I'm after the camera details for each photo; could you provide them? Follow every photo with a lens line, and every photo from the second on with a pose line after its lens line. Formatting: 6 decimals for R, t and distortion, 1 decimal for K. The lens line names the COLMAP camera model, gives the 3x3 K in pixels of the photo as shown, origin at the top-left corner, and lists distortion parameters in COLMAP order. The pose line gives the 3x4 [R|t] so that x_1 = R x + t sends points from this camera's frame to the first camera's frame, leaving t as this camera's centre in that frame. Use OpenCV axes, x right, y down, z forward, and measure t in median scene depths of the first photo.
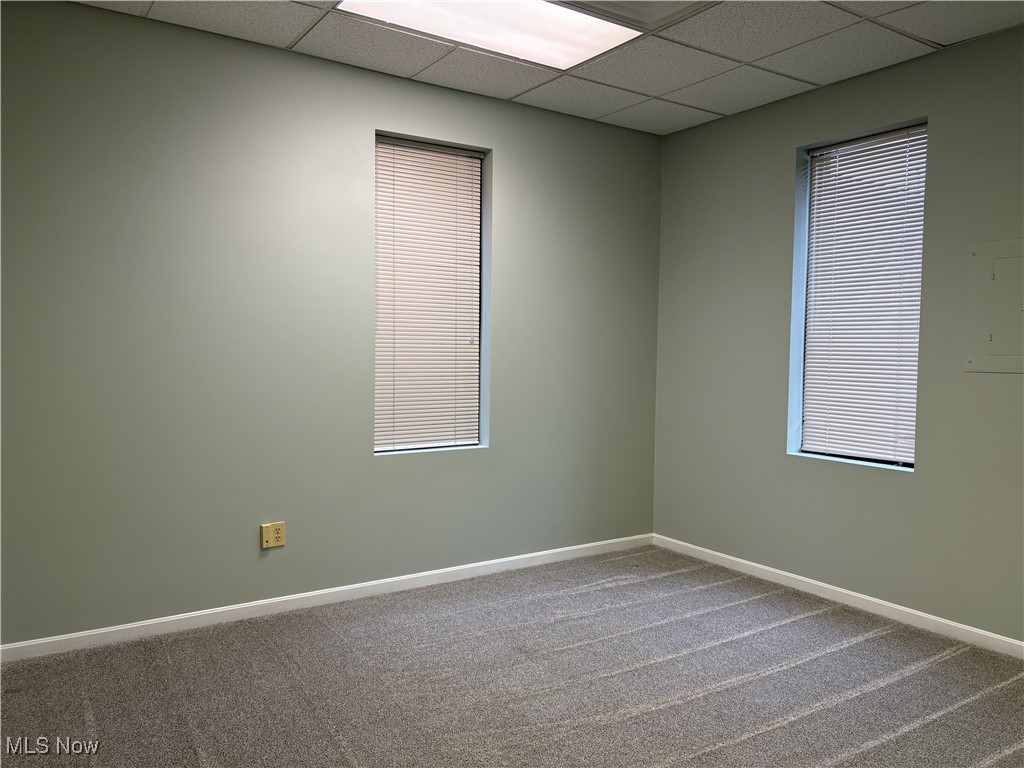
lens RADIAL K [[774.2, 0, 510.6], [0, 774.2, 389.7], [0, 0, 1]] dist [0.059334, -0.065820]
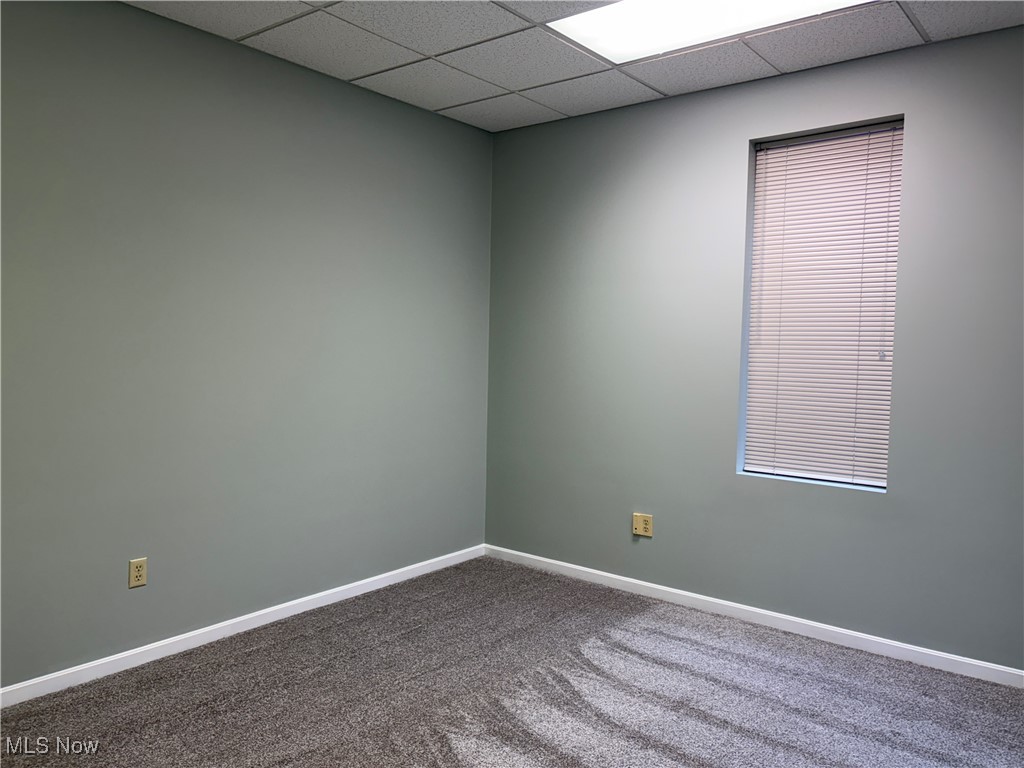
lens RADIAL K [[774.2, 0, 512.0], [0, 774.2, 380.2], [0, 0, 1]] dist [0.059334, -0.065820]
pose [[0.297834, 0.033140, -0.954042, 0.715212], [-0.070302, 0.997445, 0.012701, -0.025650], [0.952026, 0.063288, 0.299402, 0.463795]]
